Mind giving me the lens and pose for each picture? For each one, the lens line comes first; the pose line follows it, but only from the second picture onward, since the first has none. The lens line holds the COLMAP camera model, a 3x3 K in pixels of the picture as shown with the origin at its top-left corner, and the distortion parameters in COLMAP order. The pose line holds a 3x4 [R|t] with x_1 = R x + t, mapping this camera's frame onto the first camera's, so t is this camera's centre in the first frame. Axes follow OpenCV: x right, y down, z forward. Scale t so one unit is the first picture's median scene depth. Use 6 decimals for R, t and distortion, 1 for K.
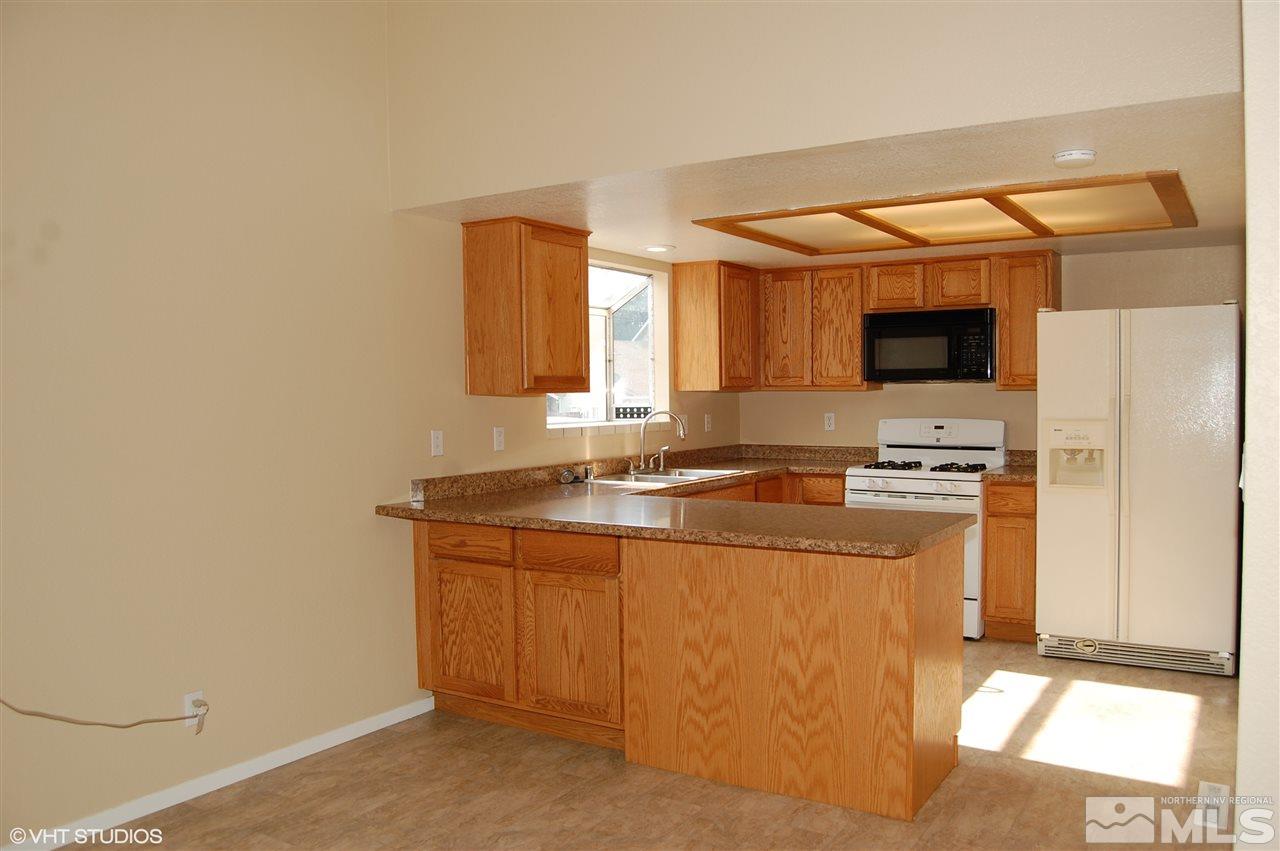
lens RADIAL K [[1008.6, 0, 640.0], [0, 1008.6, 425.5], [0, 0, 1]] dist [-0.080228, 0.002043]
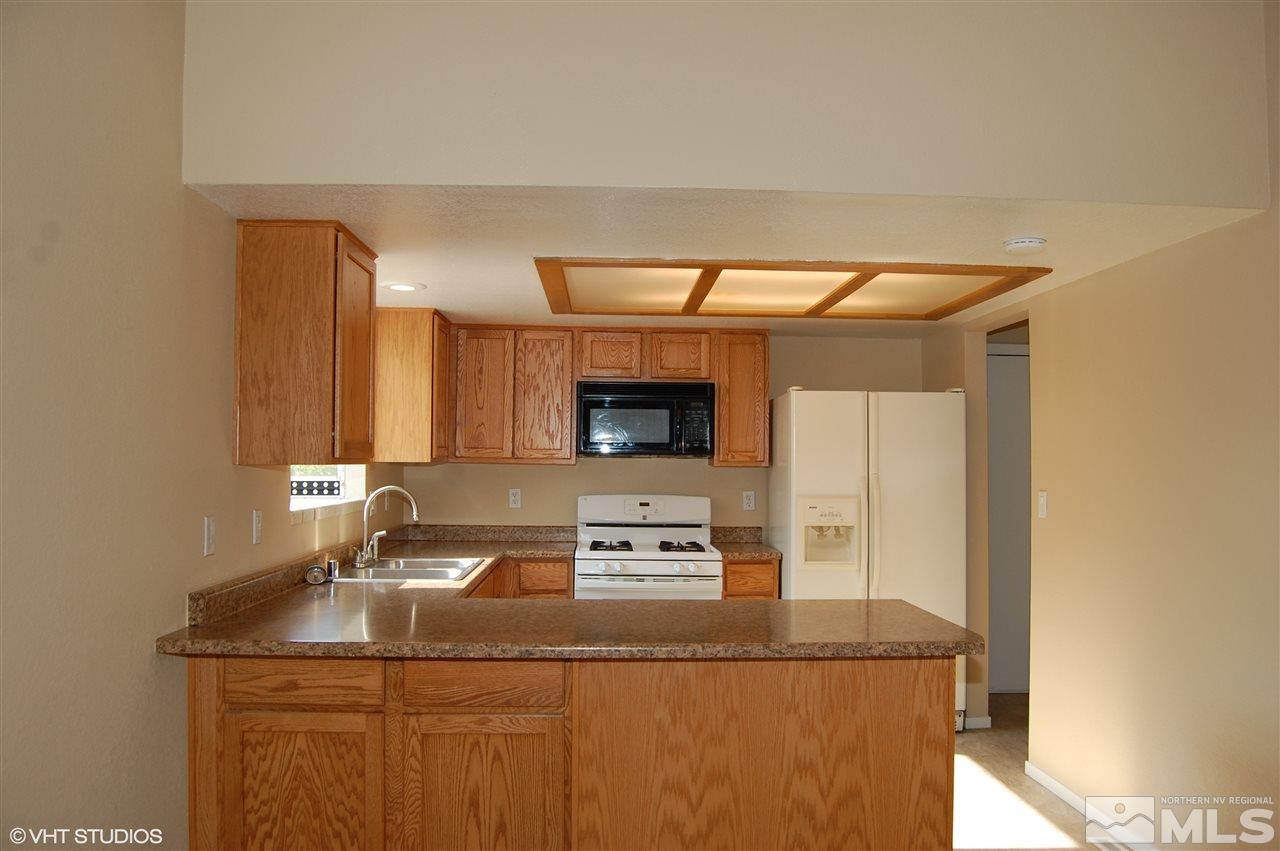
lens RADIAL K [[1008.6, 0, 640.0], [0, 1008.6, 425.5], [0, 0, 1]] dist [-0.080228, 0.002043]
pose [[0.819548, 0.037072, 0.571810, -0.340620], [0.002405, 0.997674, -0.068129, -0.010179], [-0.573006, 0.057210, 0.817552, 0.281616]]
